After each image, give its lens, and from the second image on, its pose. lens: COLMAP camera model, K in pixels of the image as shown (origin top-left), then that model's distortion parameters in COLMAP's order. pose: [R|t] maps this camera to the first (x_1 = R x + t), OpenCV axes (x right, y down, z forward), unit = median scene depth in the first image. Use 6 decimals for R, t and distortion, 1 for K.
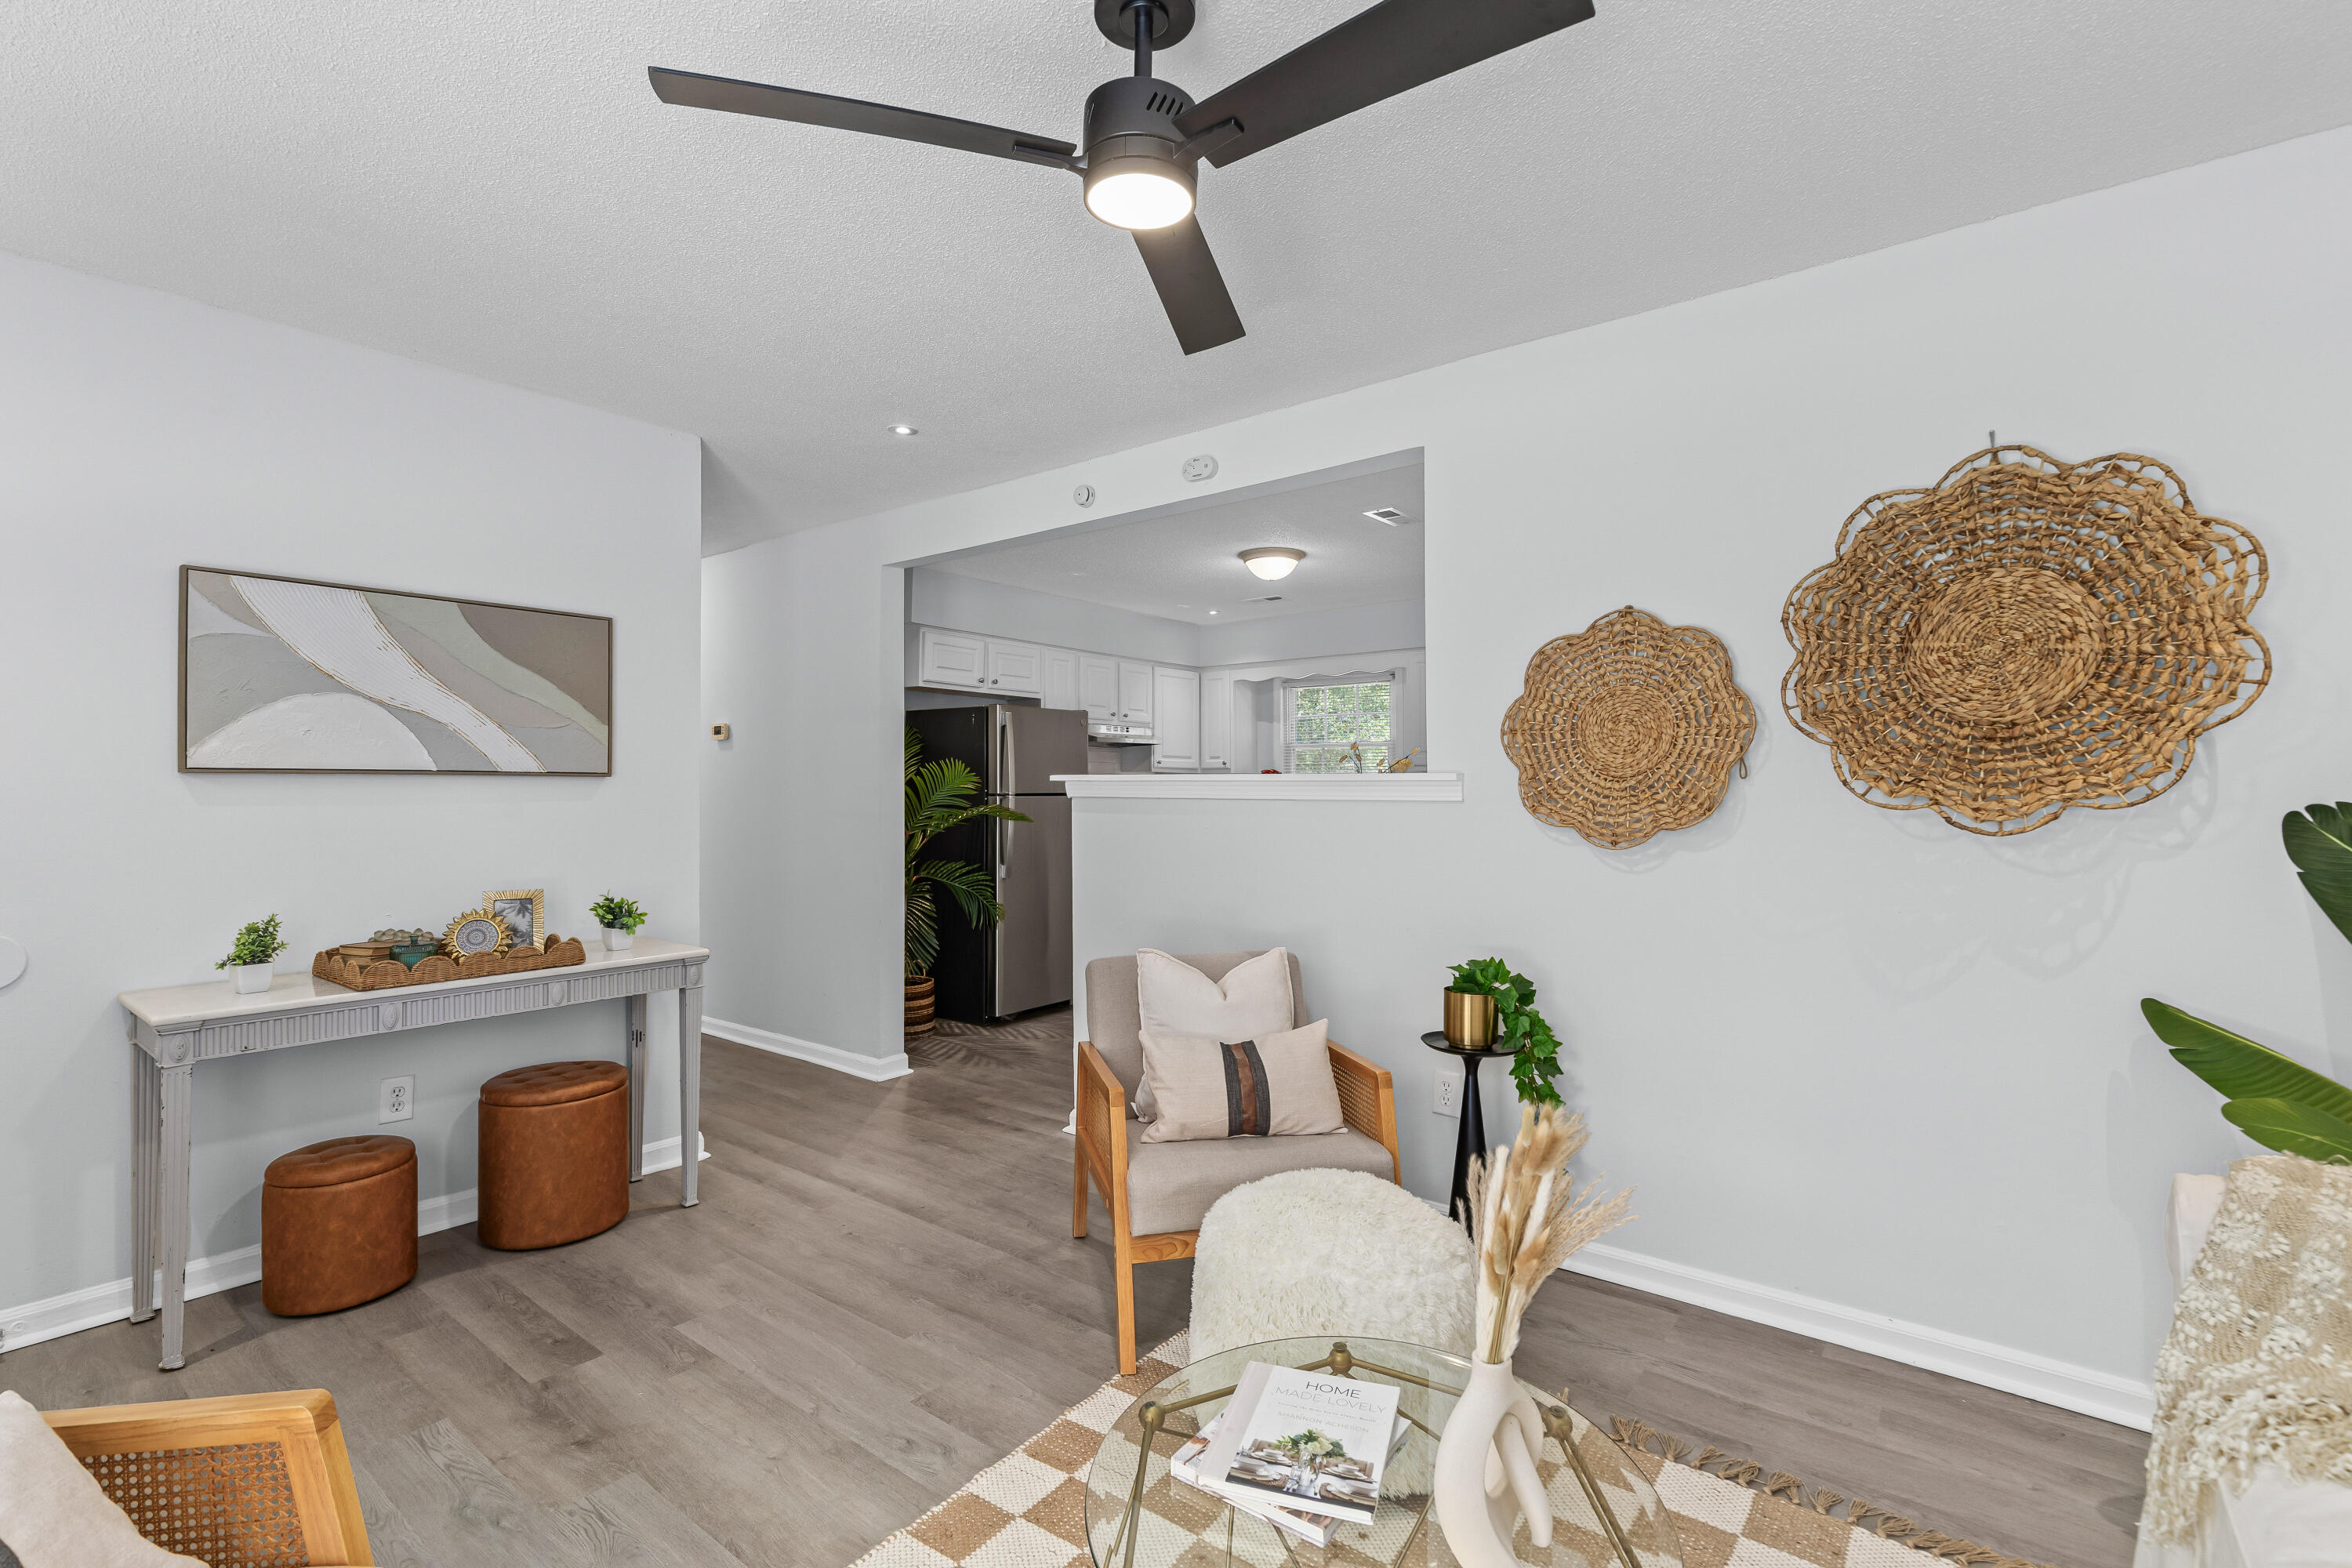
lens RADIAL K [[1060.3, 0, 1176.4], [0, 1060.3, 791.8], [0, 0, 1]] dist [0.007734, -0.000654]
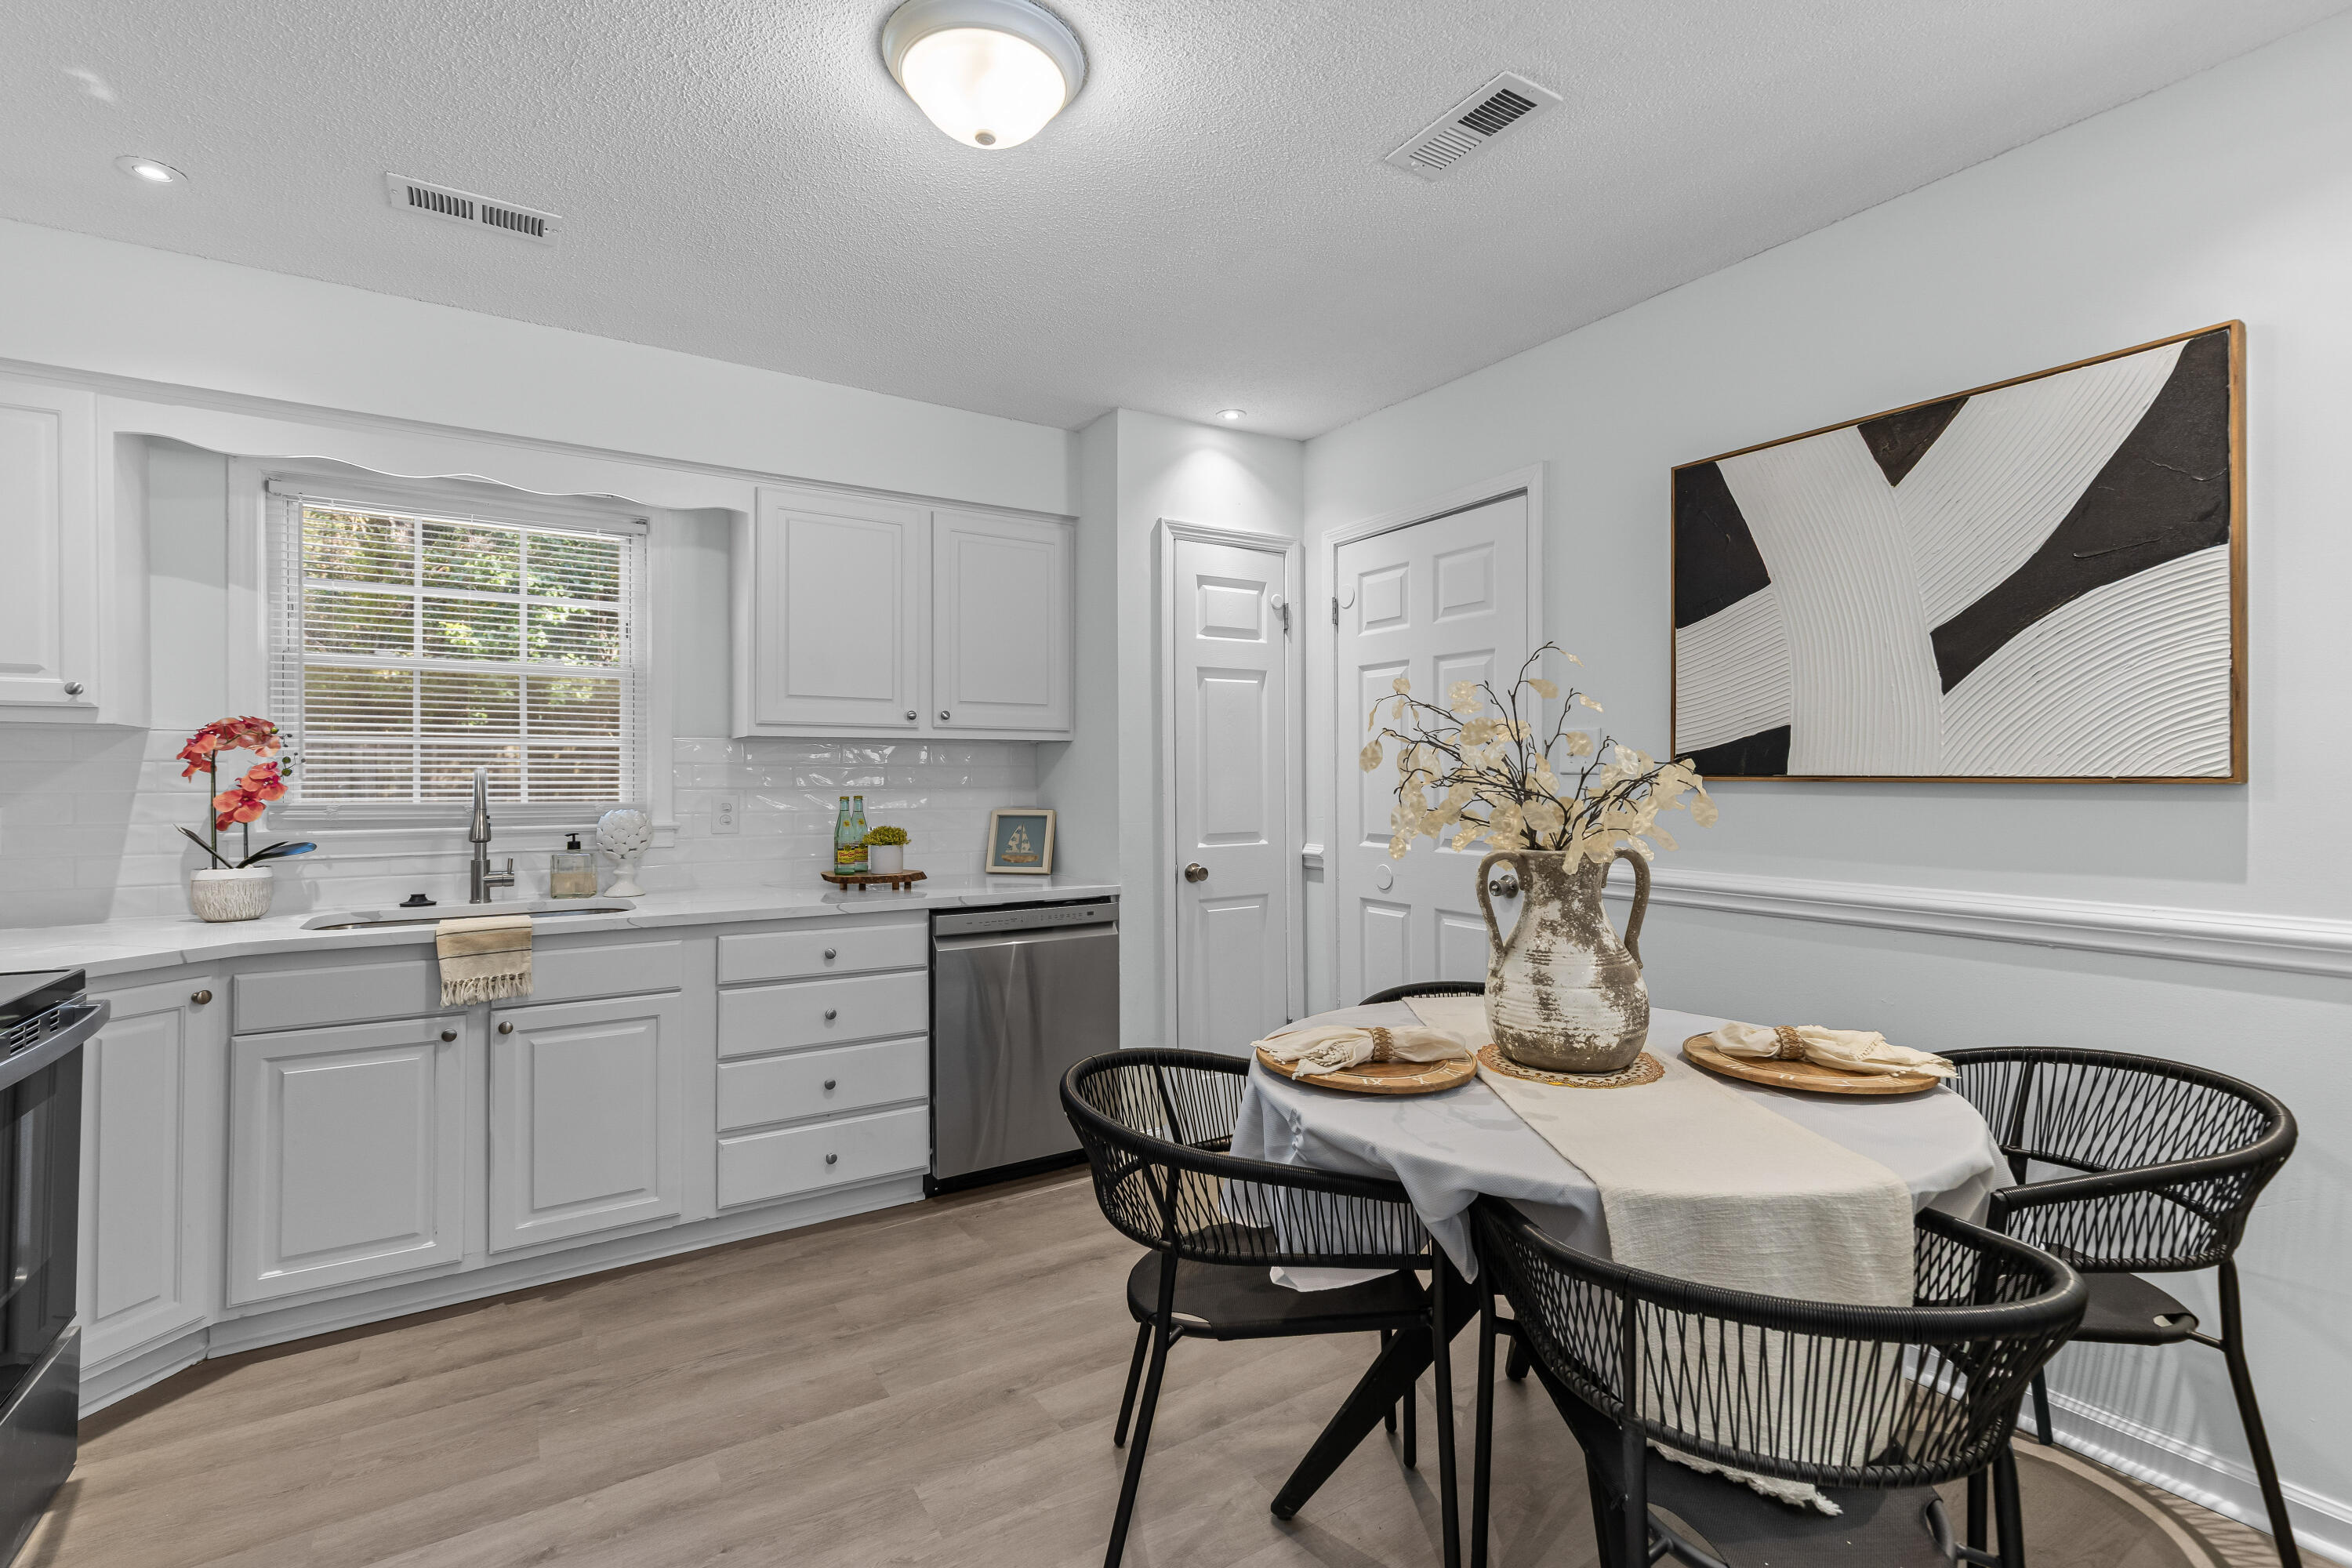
lens RADIAL K [[1060.3, 0, 1186.9], [0, 1060.3, 777.1], [0, 0, 1]] dist [0.007734, -0.000654]
pose [[0.322060, 0.000296, 0.946719, -0.436939], [0.004190, 0.999990, -0.001738, 0.002419], [-0.946710, 0.004526, 0.322055, 1.806285]]
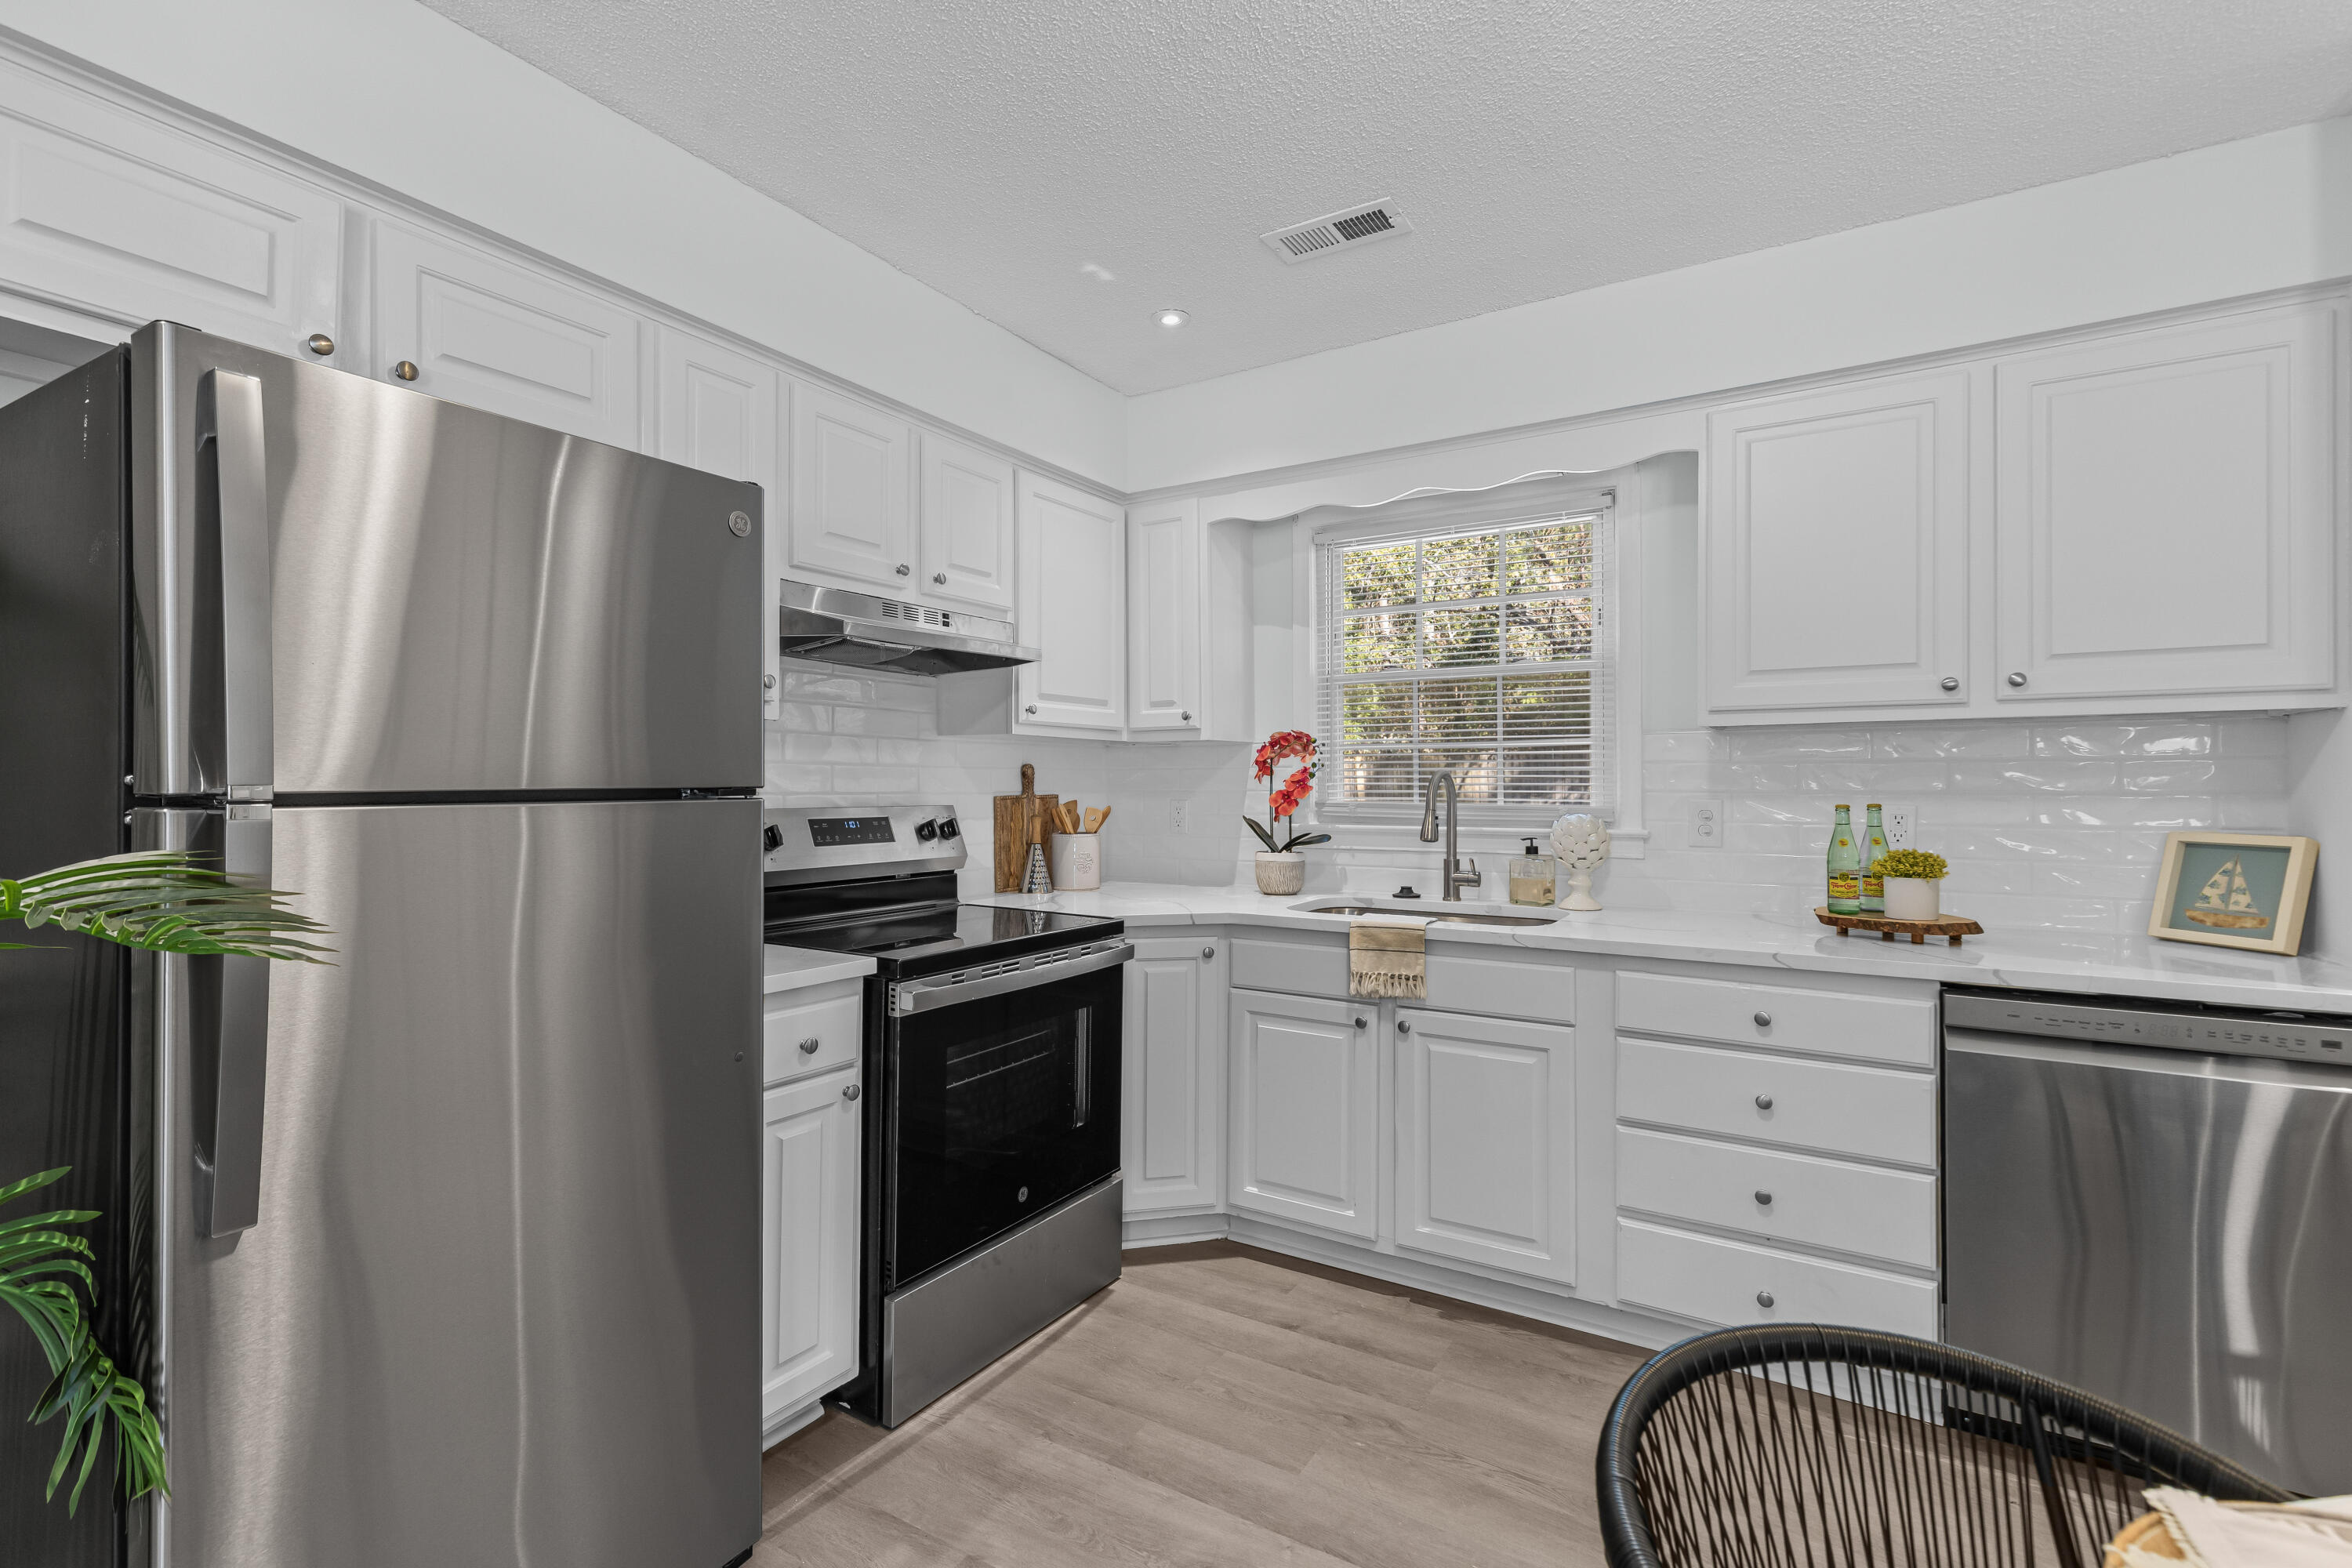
lens RADIAL K [[1060.3, 0, 1177.6], [0, 1060.3, 780.4], [0, 0, 1]] dist [0.007734, -0.000654]
pose [[0.993041, -0.002153, 0.117751, -0.025051], [0.002664, 0.999988, -0.004189, 0.003011], [-0.117741, 0.004473, 0.993034, 1.758067]]
